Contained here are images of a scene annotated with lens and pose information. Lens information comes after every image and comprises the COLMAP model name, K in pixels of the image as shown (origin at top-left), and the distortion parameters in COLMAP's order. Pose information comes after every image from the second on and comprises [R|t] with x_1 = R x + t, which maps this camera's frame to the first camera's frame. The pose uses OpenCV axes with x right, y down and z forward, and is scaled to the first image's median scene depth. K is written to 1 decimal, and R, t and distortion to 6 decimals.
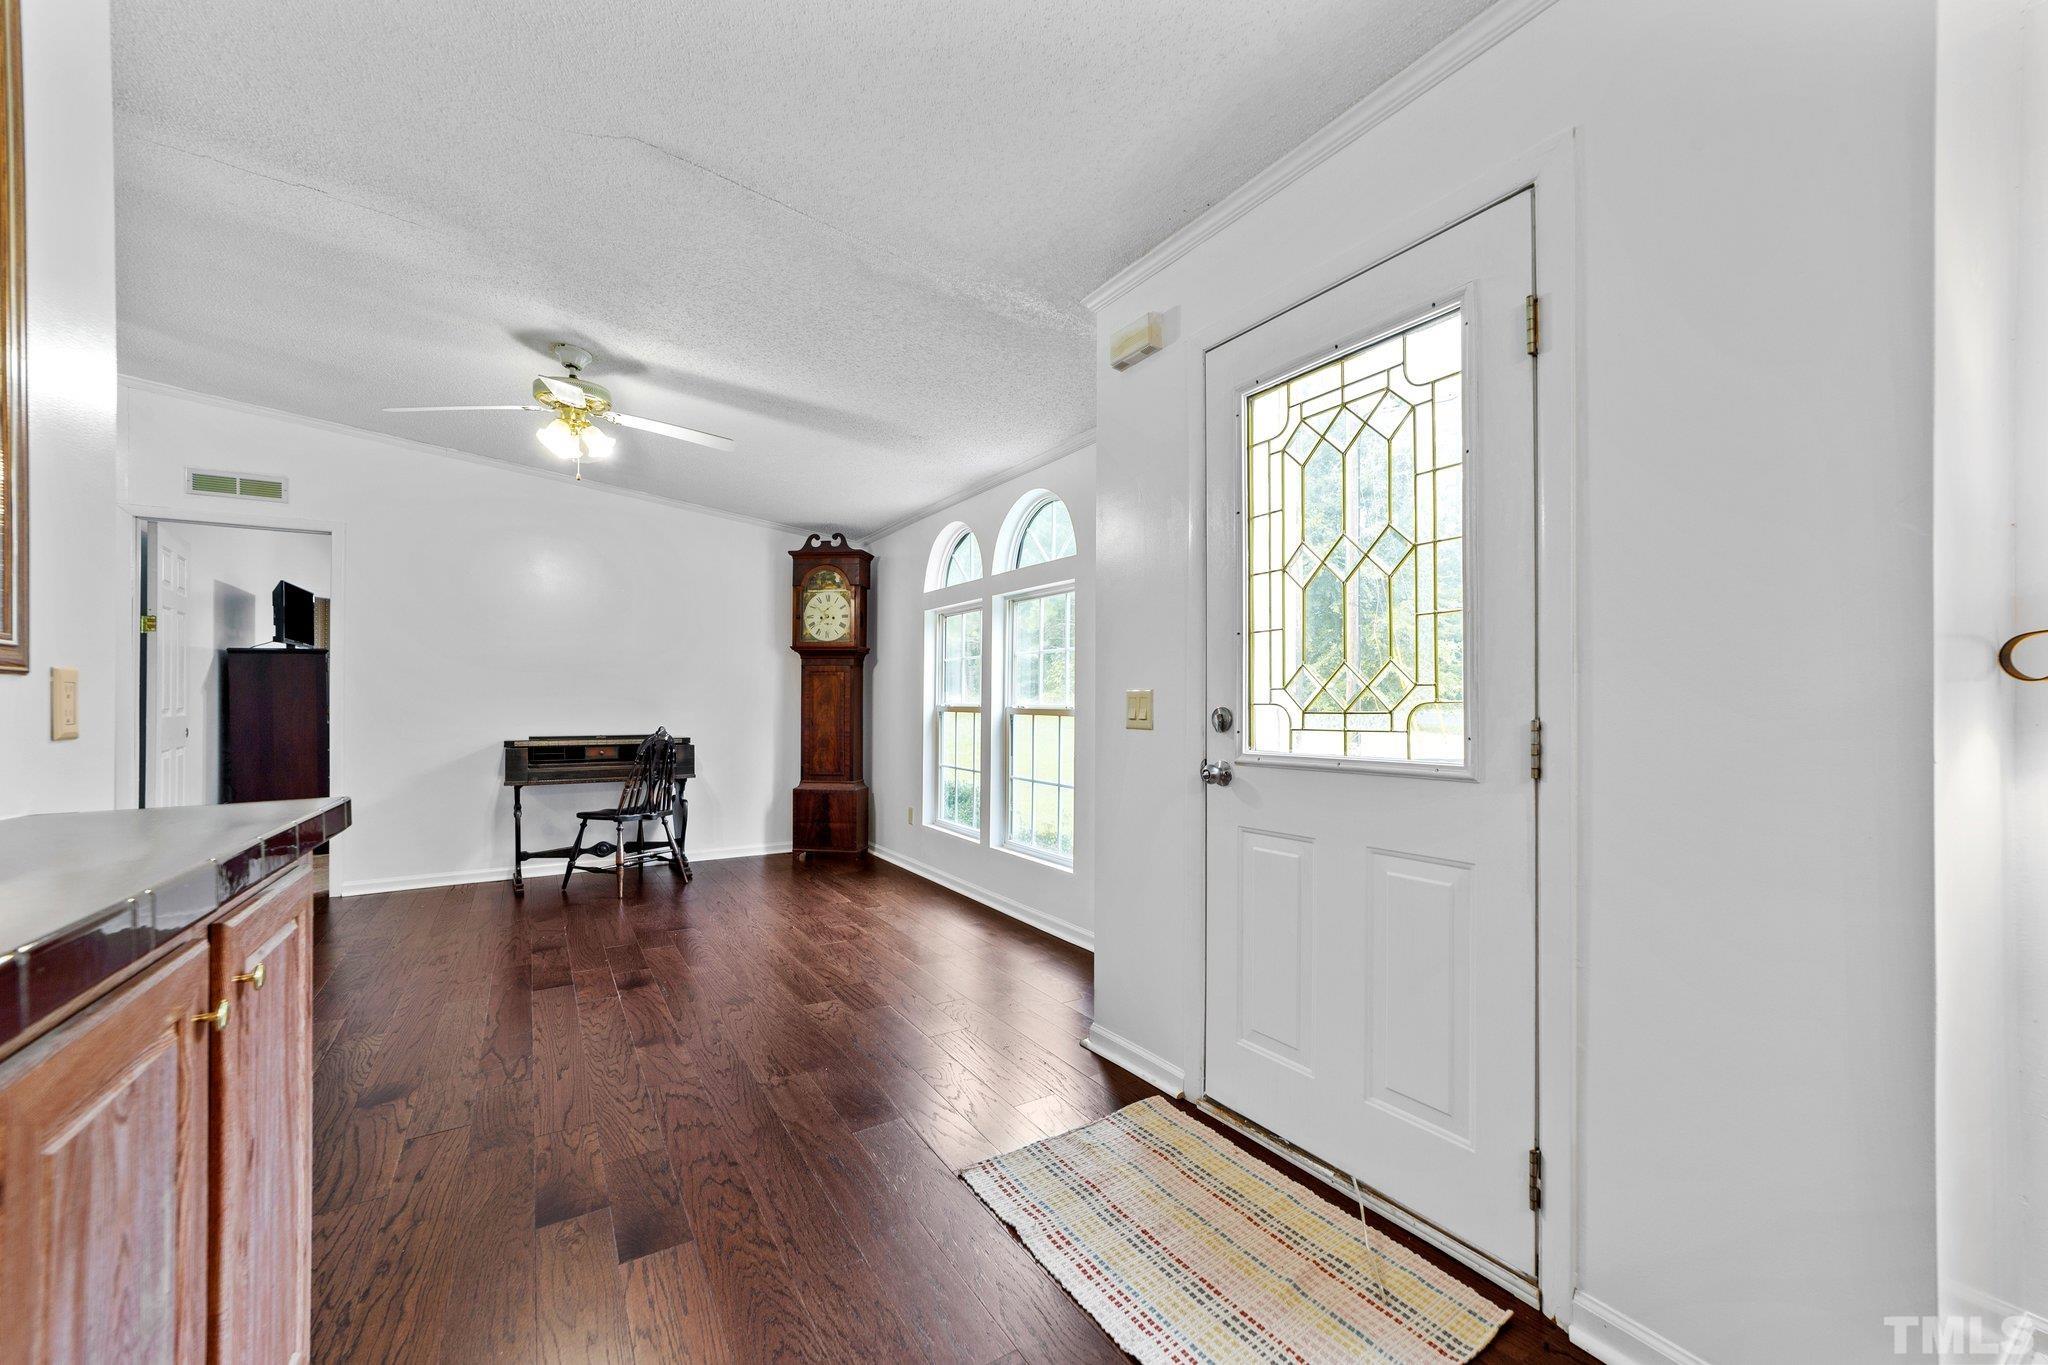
lens RADIAL K [[791.9, 0, 1028.3], [0, 791.9, 699.4], [0, 0, 1]] dist [0.000759, 0.002045]
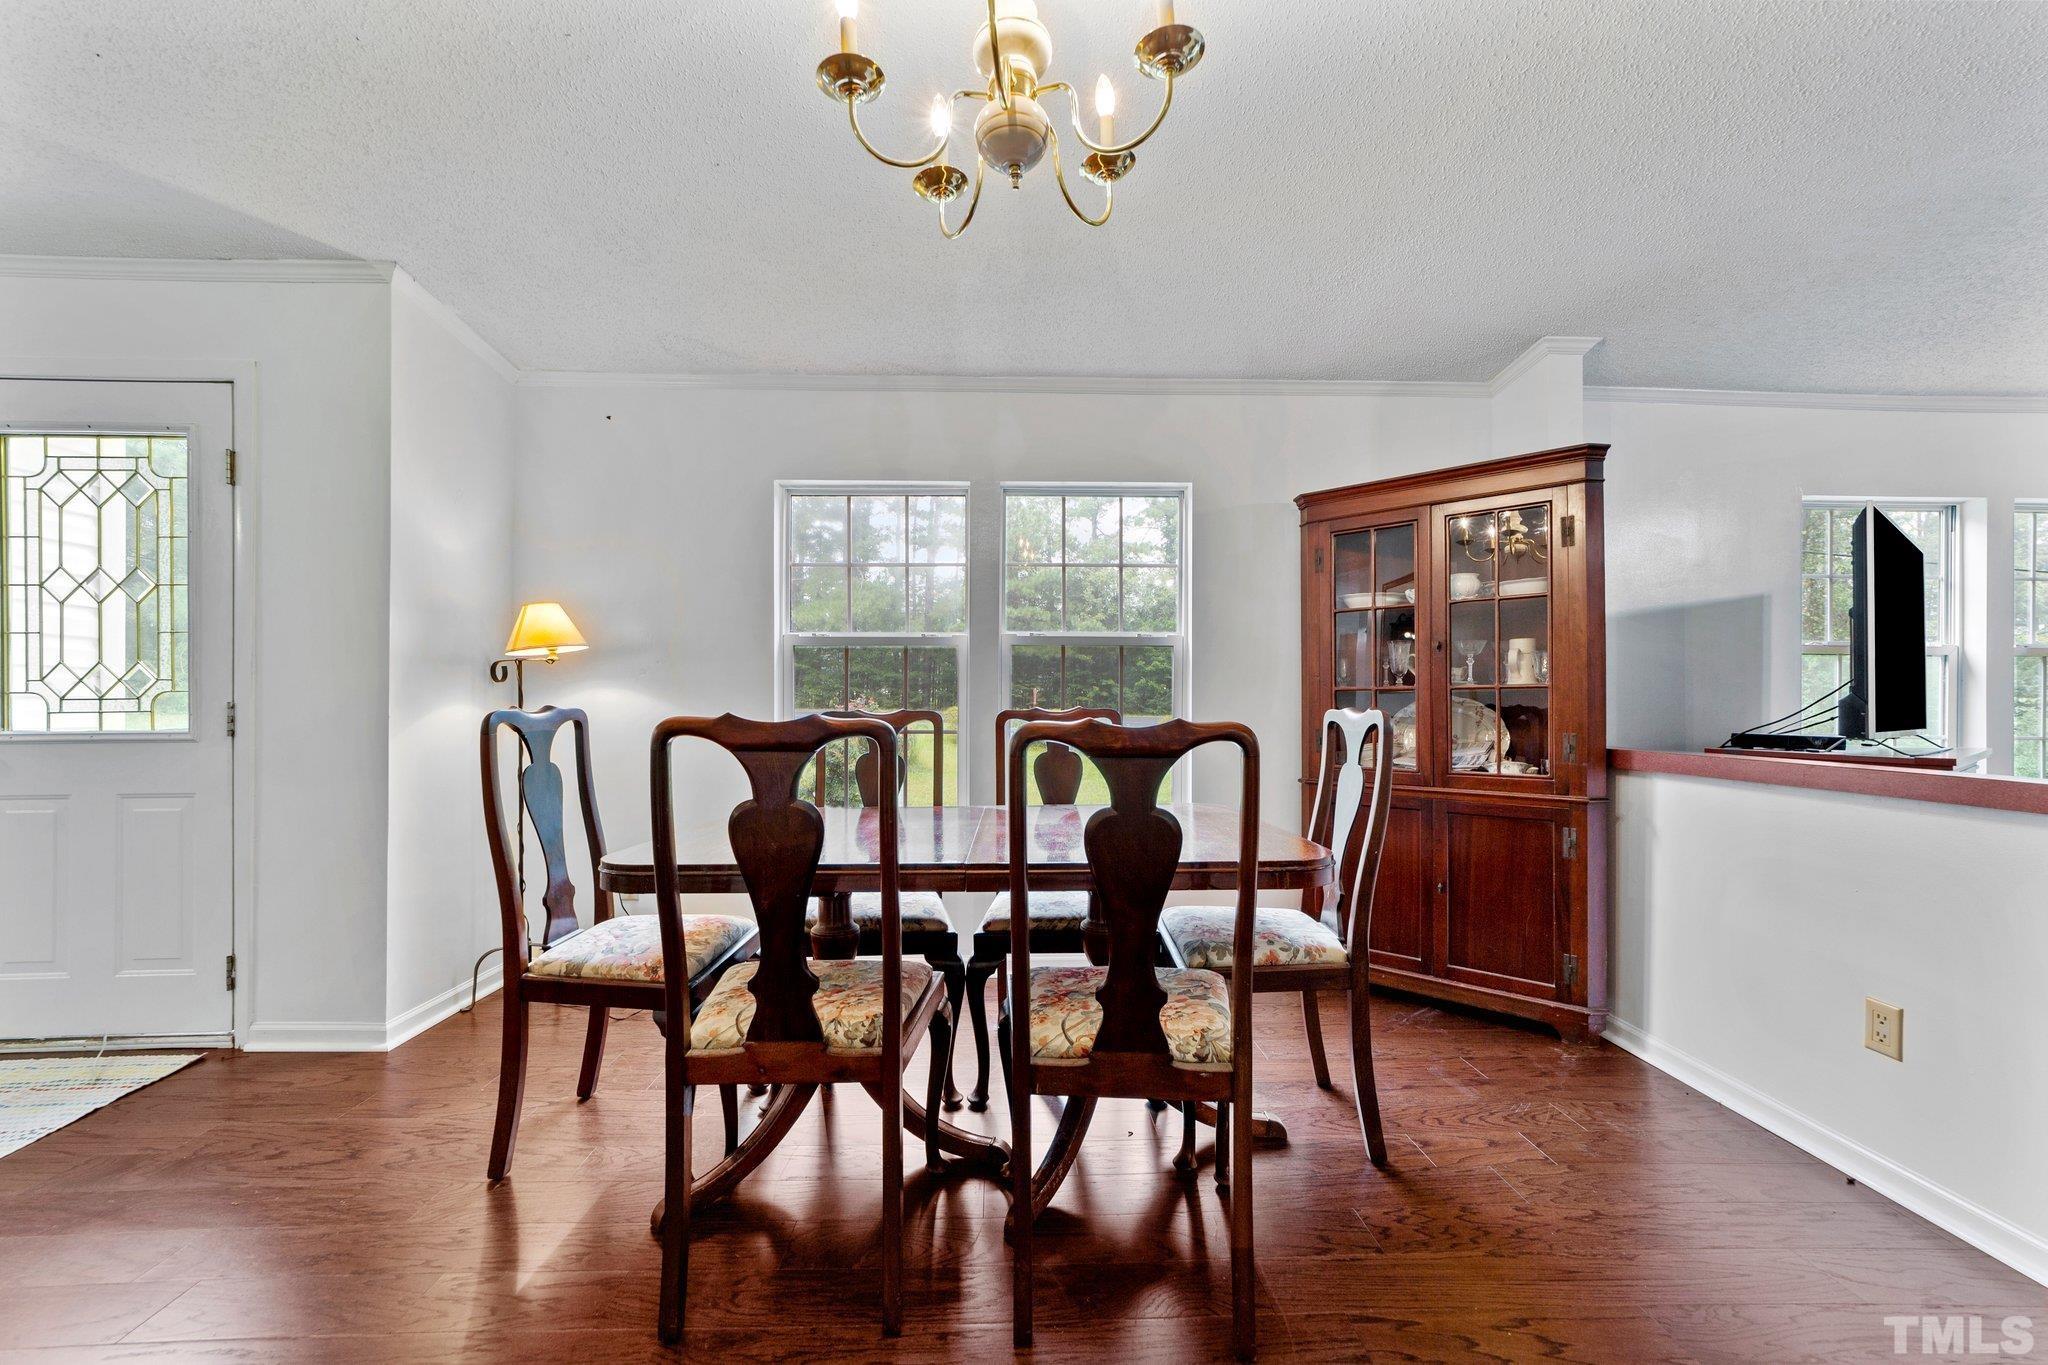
lens RADIAL K [[791.9, 0, 1030.0], [0, 791.9, 697.7], [0, 0, 1]] dist [0.000759, 0.002045]
pose [[0.513537, -0.002713, 0.858063, 0.017791], [-0.003340, 0.999981, 0.005161, 0.000948], [-0.858061, -0.005516, 0.513518, -0.392185]]
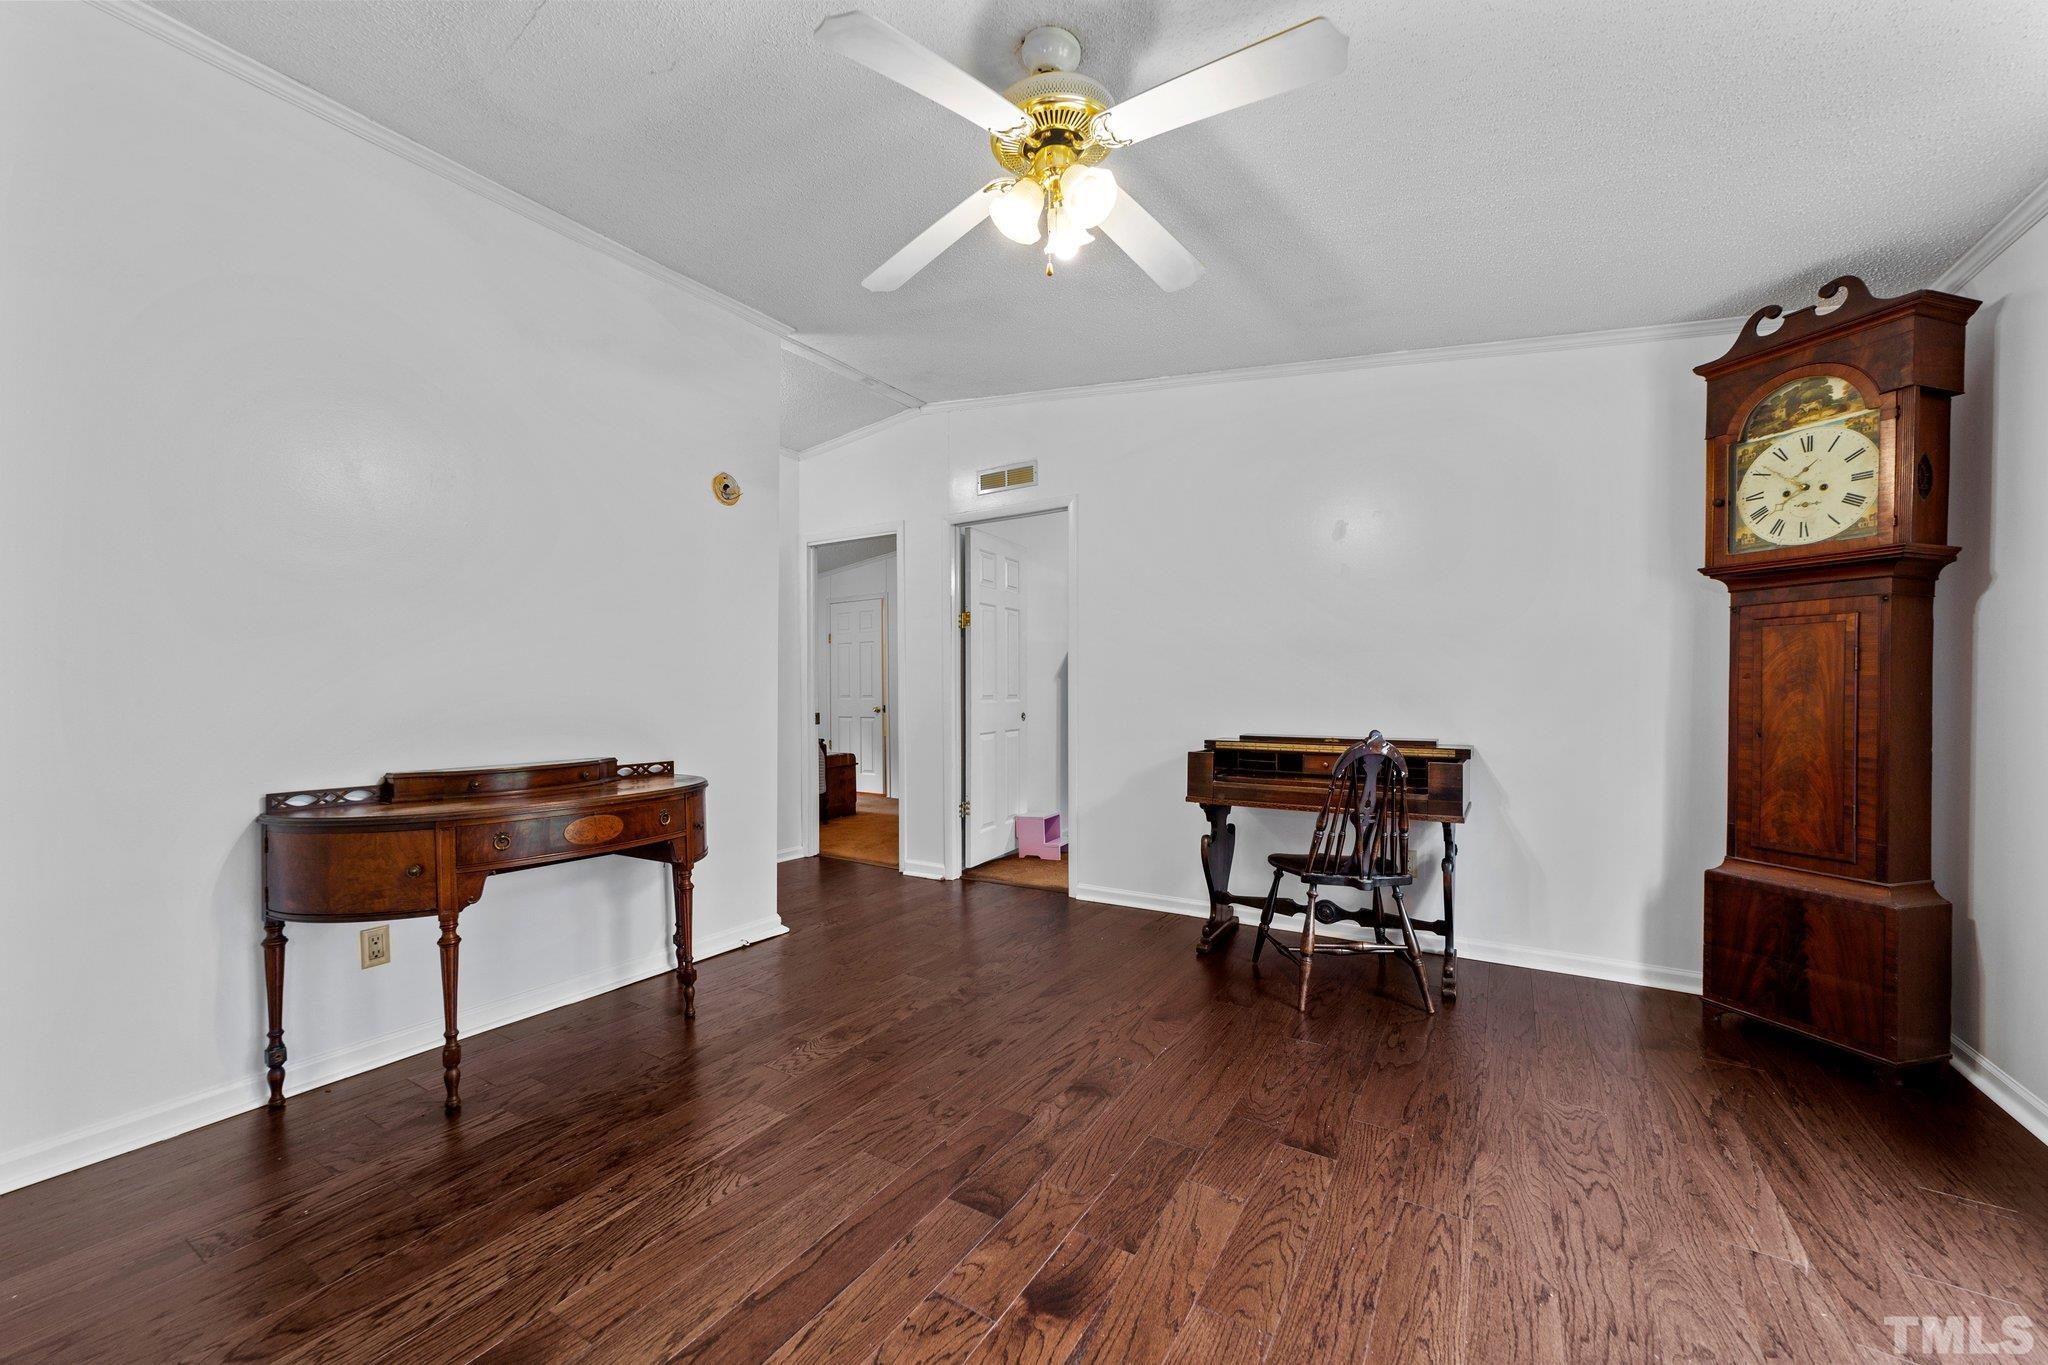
lens RADIAL K [[791.9, 0, 1024.7], [0, 791.9, 697.3], [0, 0, 1]] dist [0.000759, 0.002045]
pose [[0.439303, 0.005855, -0.898320, -0.059493], [0.004884, 0.999948, 0.008905, 0.004531], [0.898325, -0.008299, 0.439252, 0.498868]]
